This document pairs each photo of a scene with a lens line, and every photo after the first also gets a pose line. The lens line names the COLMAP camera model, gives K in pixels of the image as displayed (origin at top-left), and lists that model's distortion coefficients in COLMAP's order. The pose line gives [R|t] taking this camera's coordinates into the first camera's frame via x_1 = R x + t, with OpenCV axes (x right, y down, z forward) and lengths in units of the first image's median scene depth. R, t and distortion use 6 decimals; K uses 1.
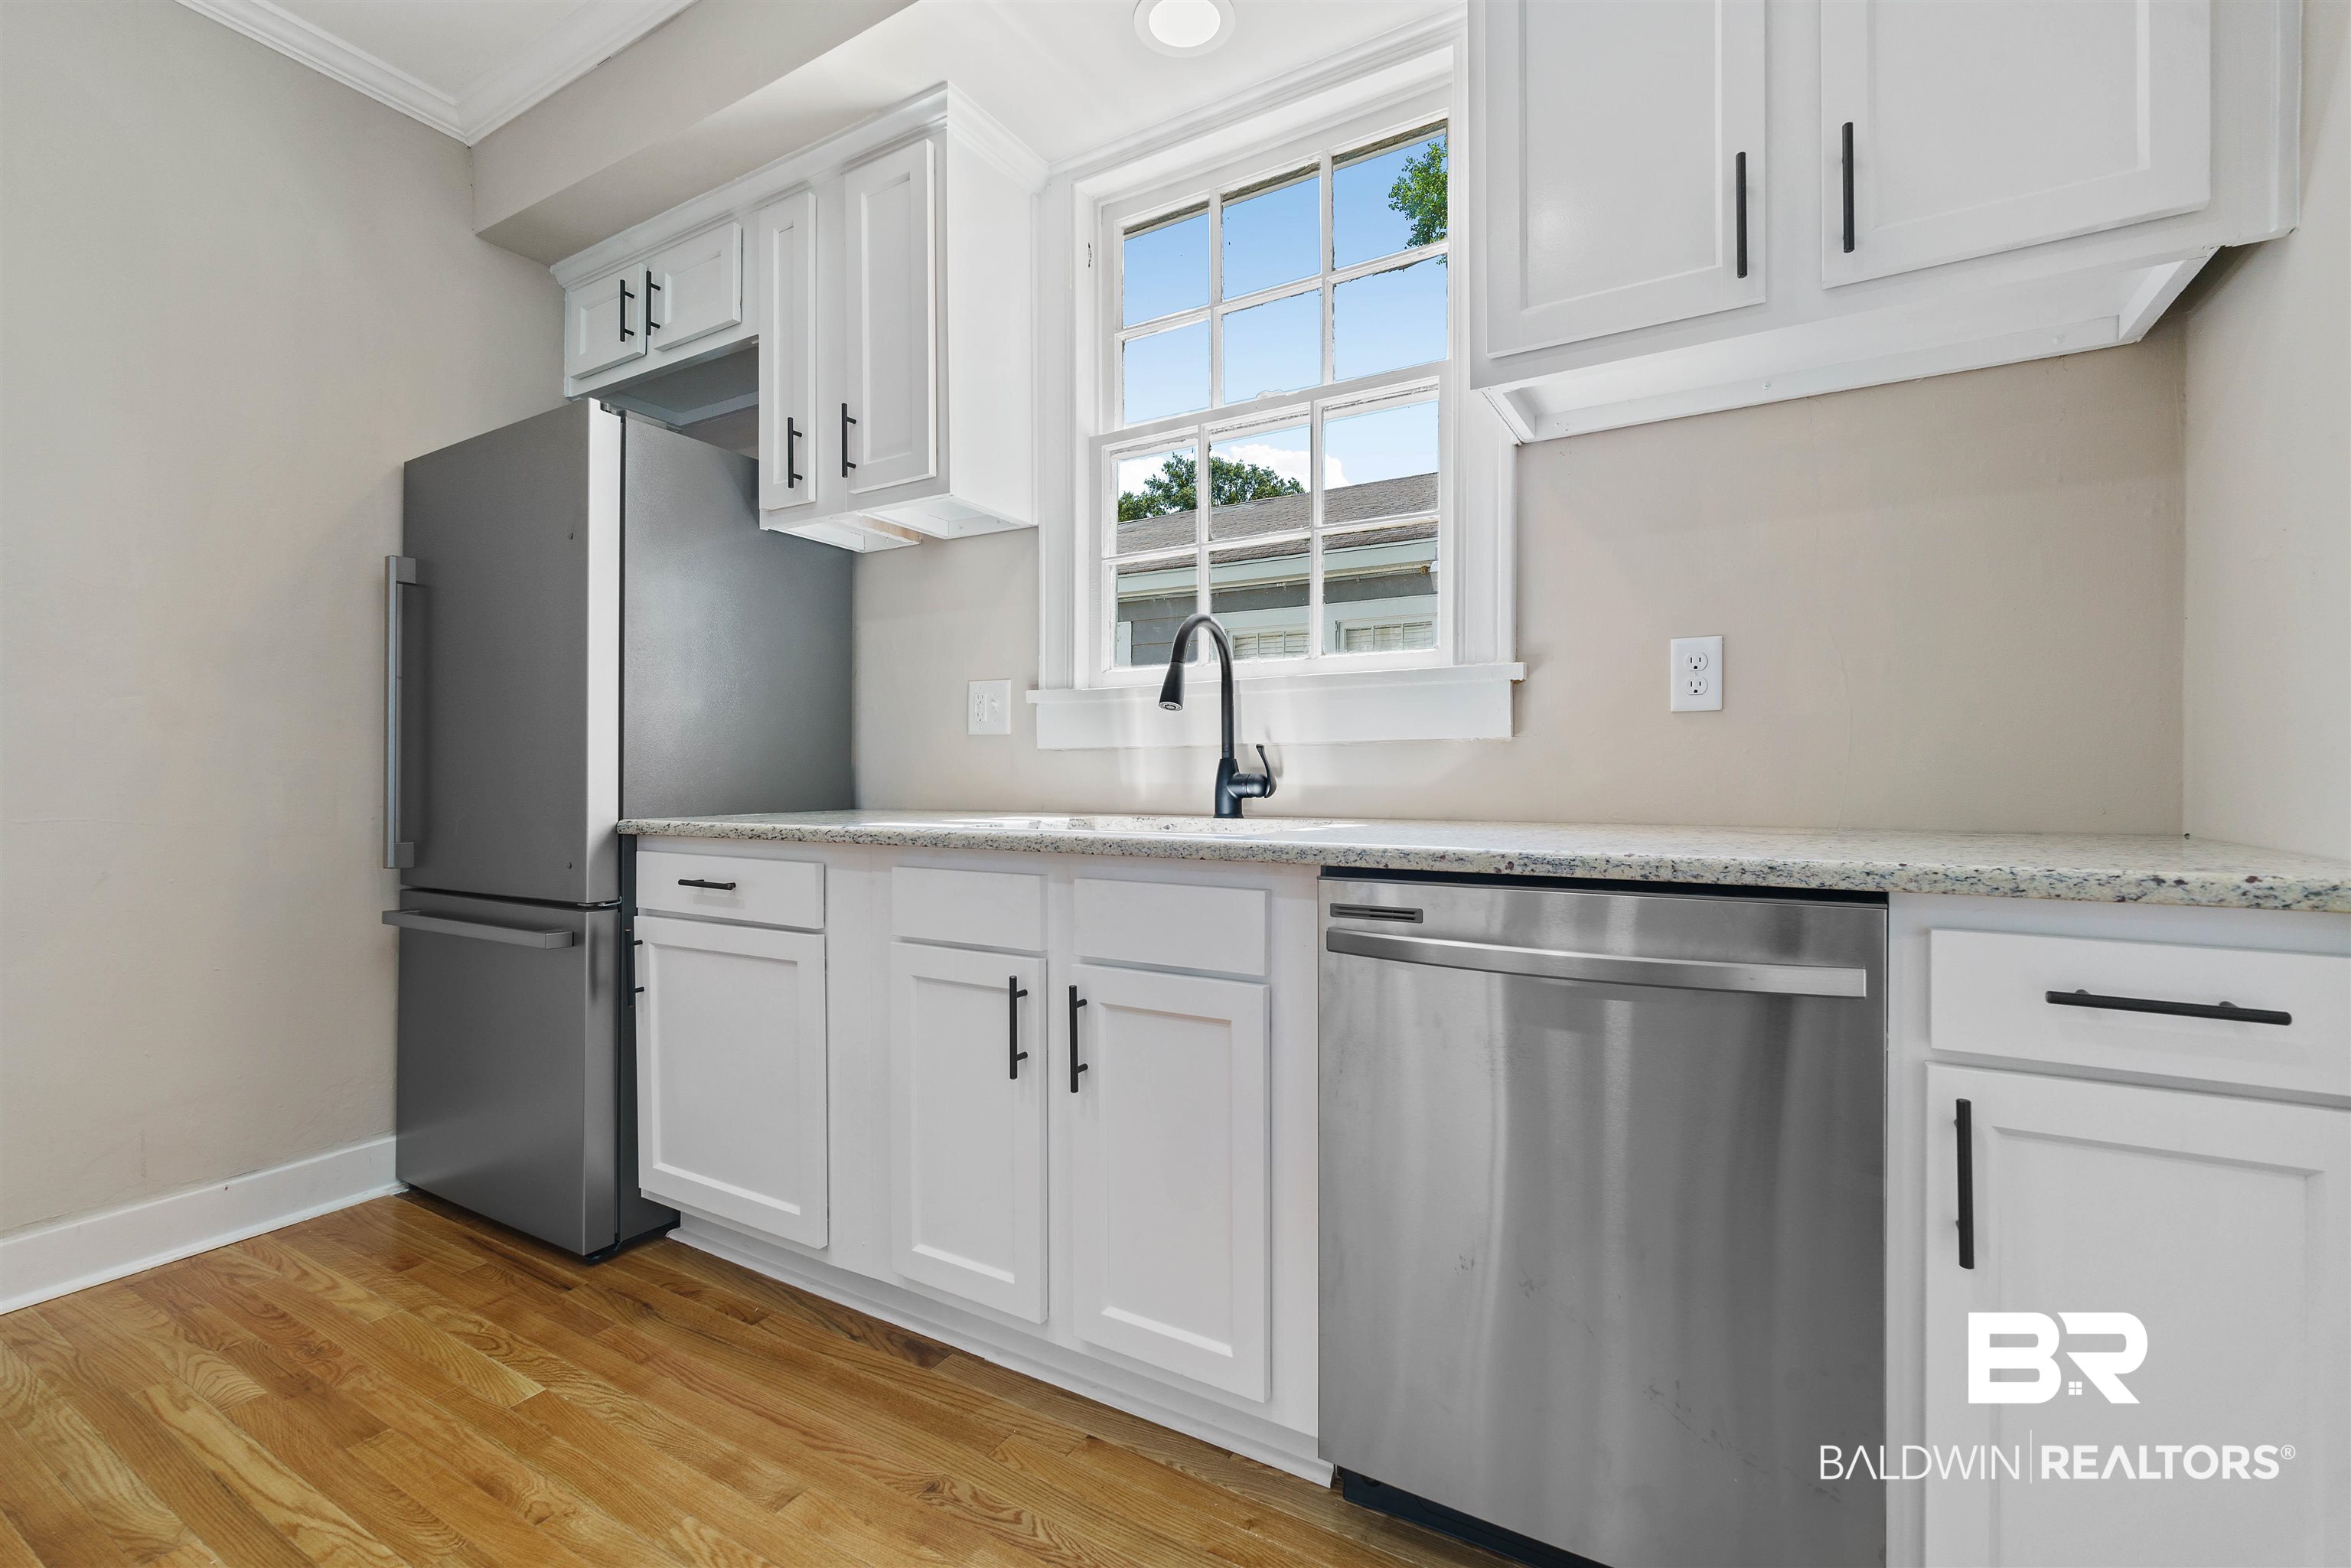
lens RADIAL K [[1014.2, 0, 1177.9], [0, 1014.2, 781.4], [0, 0, 1]] dist [-0.002256, 0.000911]
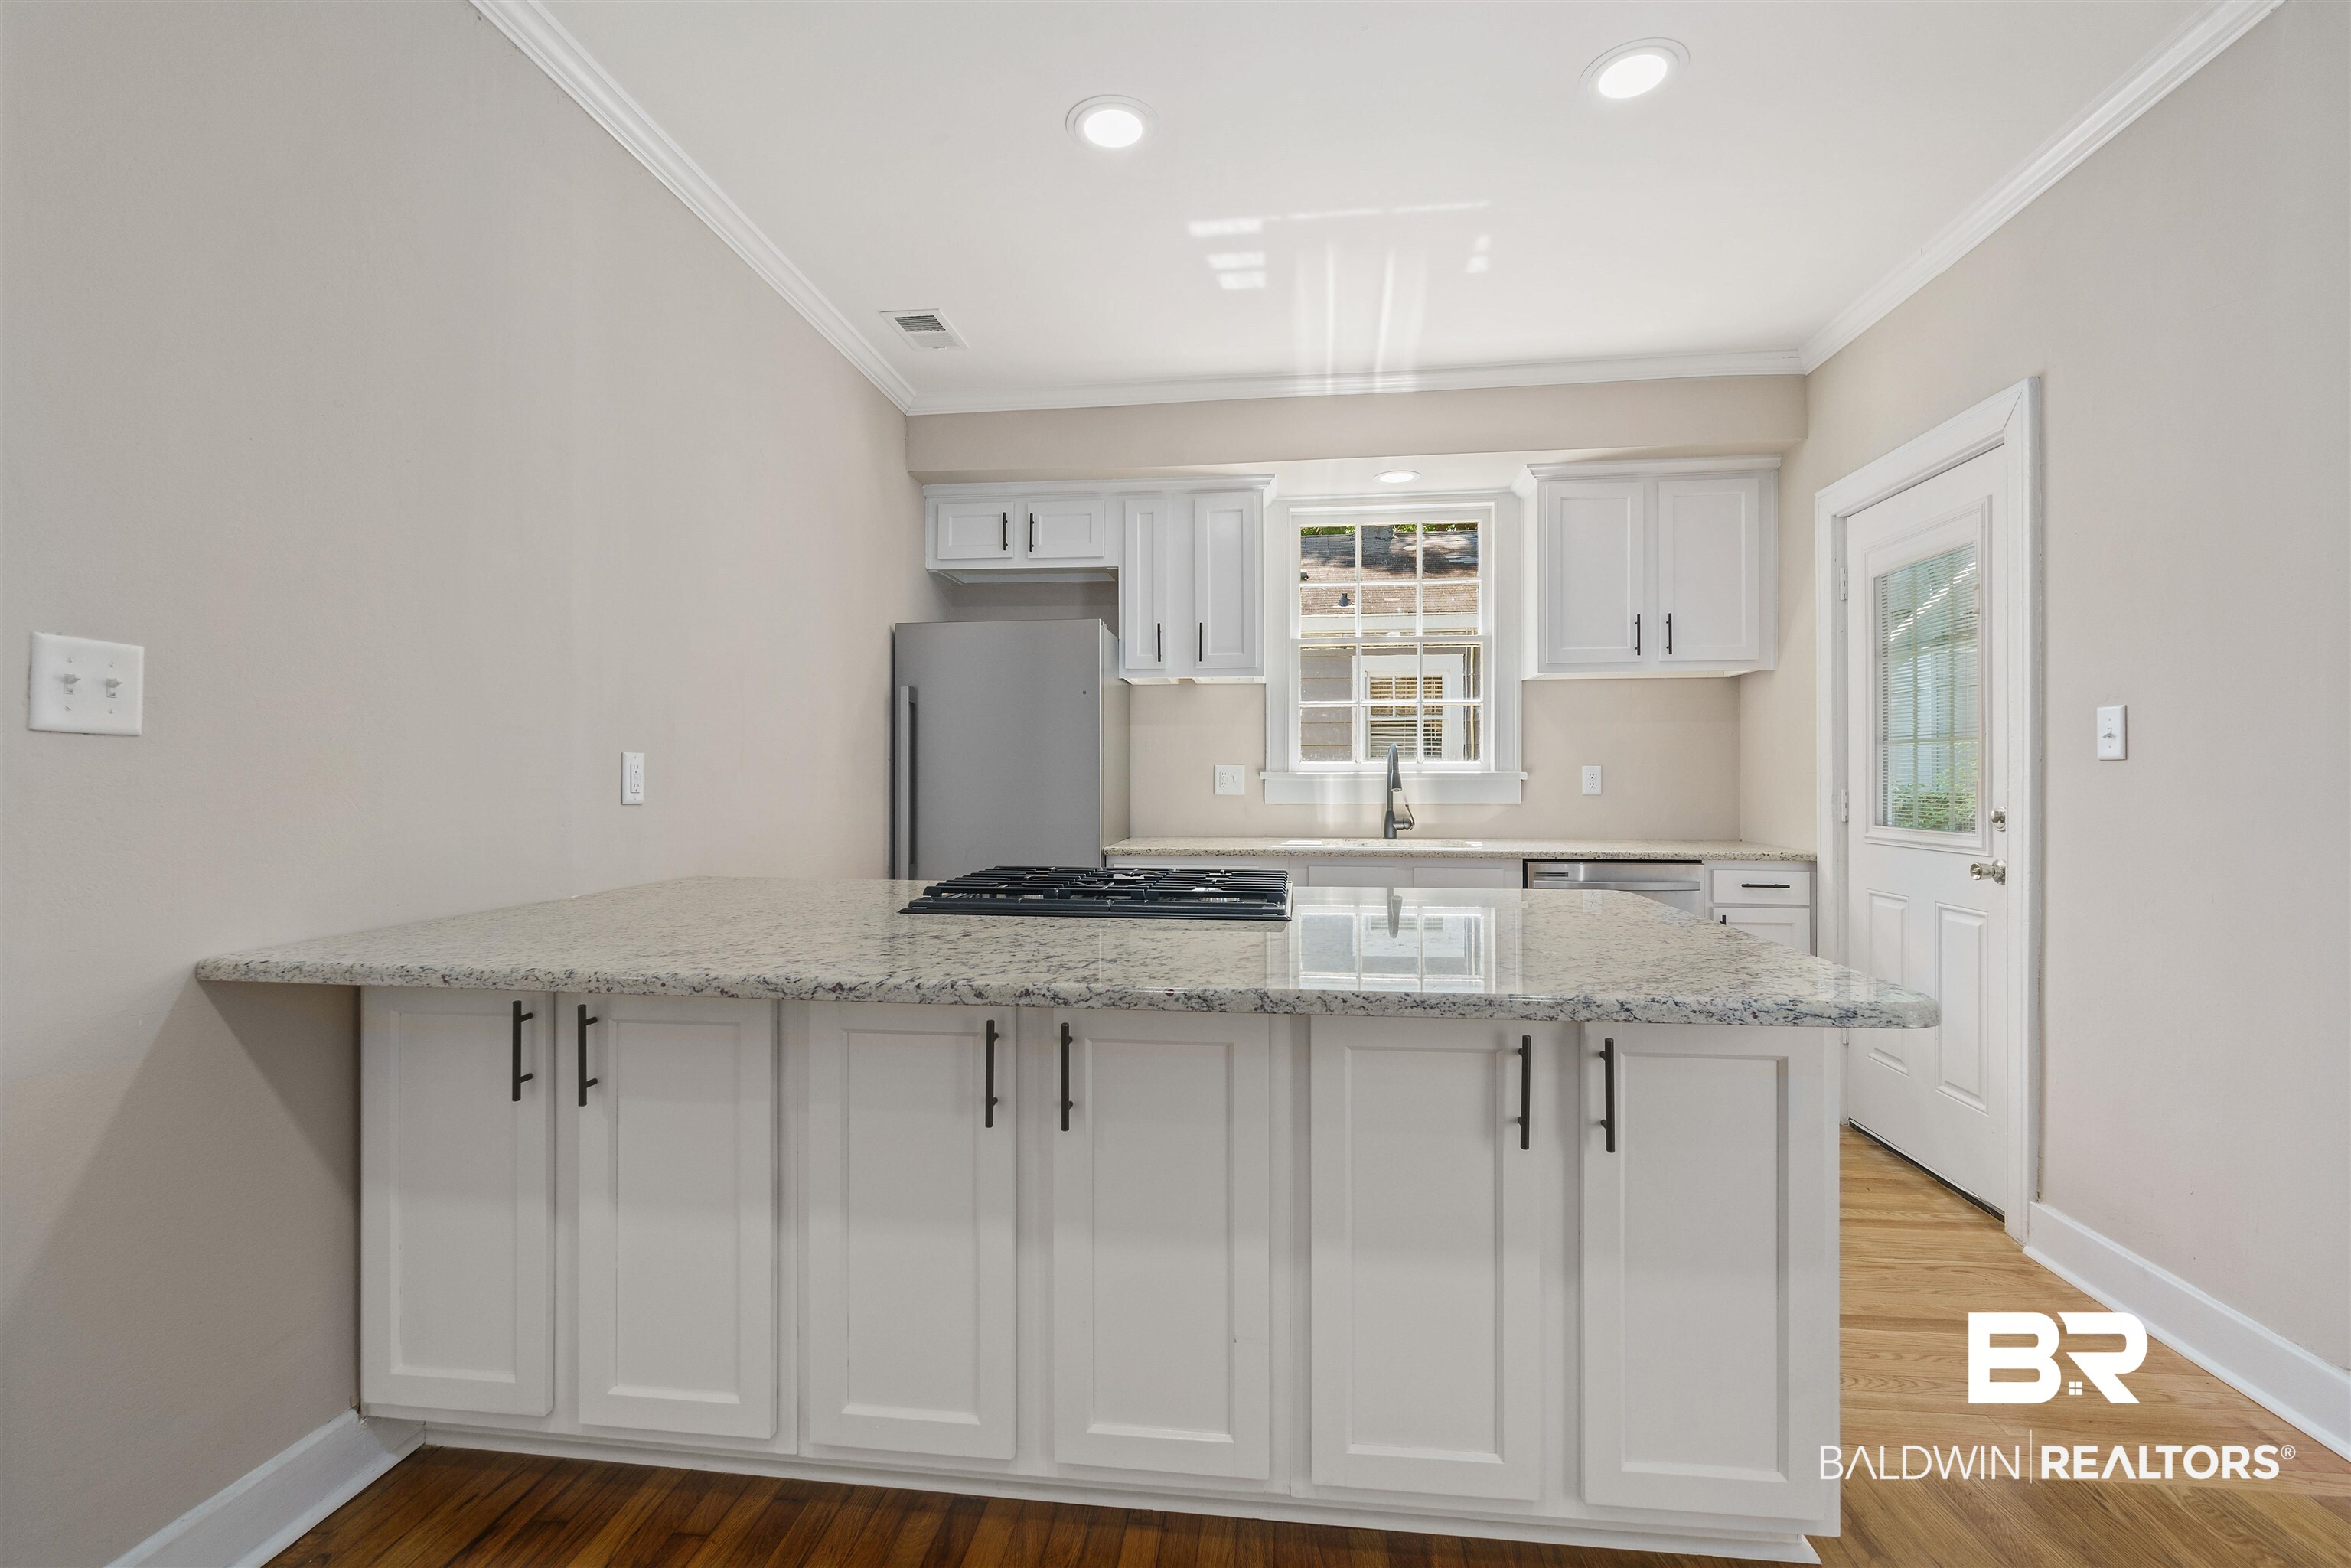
lens RADIAL K [[1014.2, 0, 1182.5], [0, 1014.2, 774.7], [0, 0, 1]] dist [-0.002256, 0.000911]
pose [[0.914318, 0.003702, 0.404980, -1.230264], [-0.000042, 0.999959, -0.009047, -0.080598], [-0.404997, 0.008255, 0.914281, -0.769509]]
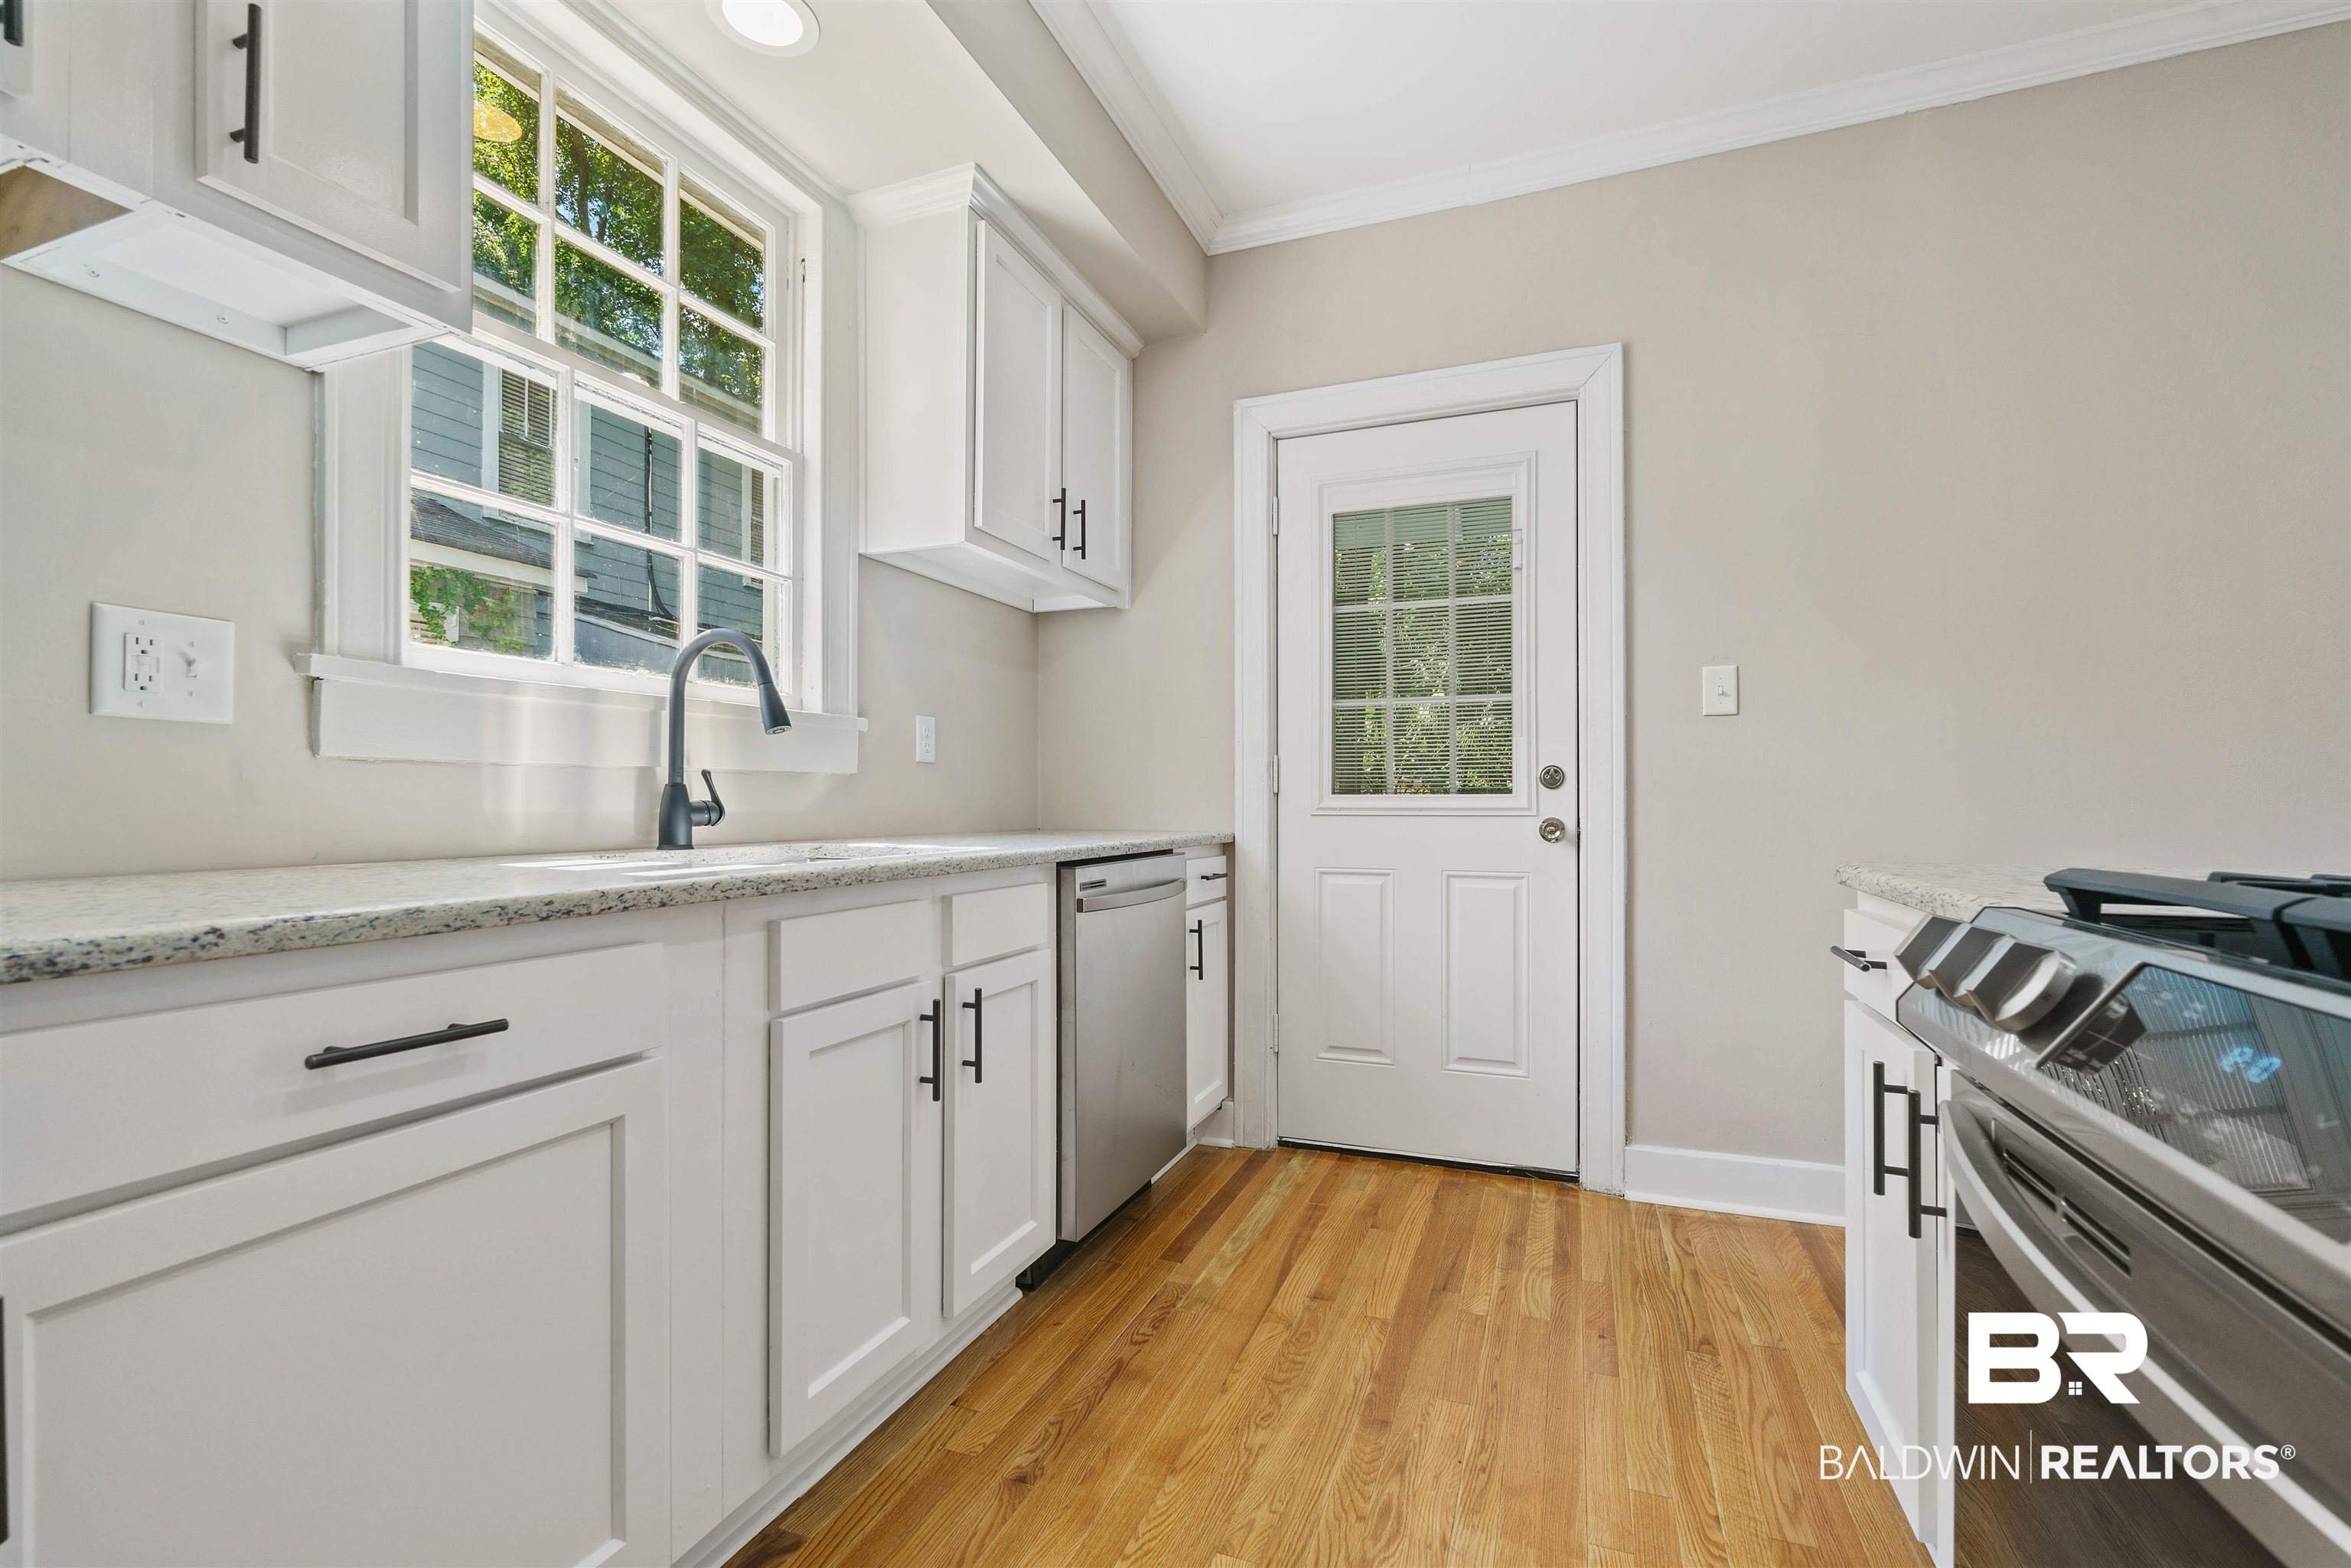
lens RADIAL K [[1014.2, 0, 1181.7], [0, 1014.2, 795.3], [0, 0, 1]] dist [-0.002256, 0.000911]
pose [[-0.156481, 0.009371, 0.987637, -0.943614], [0.006407, 0.999944, -0.008473, -0.001860], [-0.987660, 0.005002, -0.156532, 0.715599]]
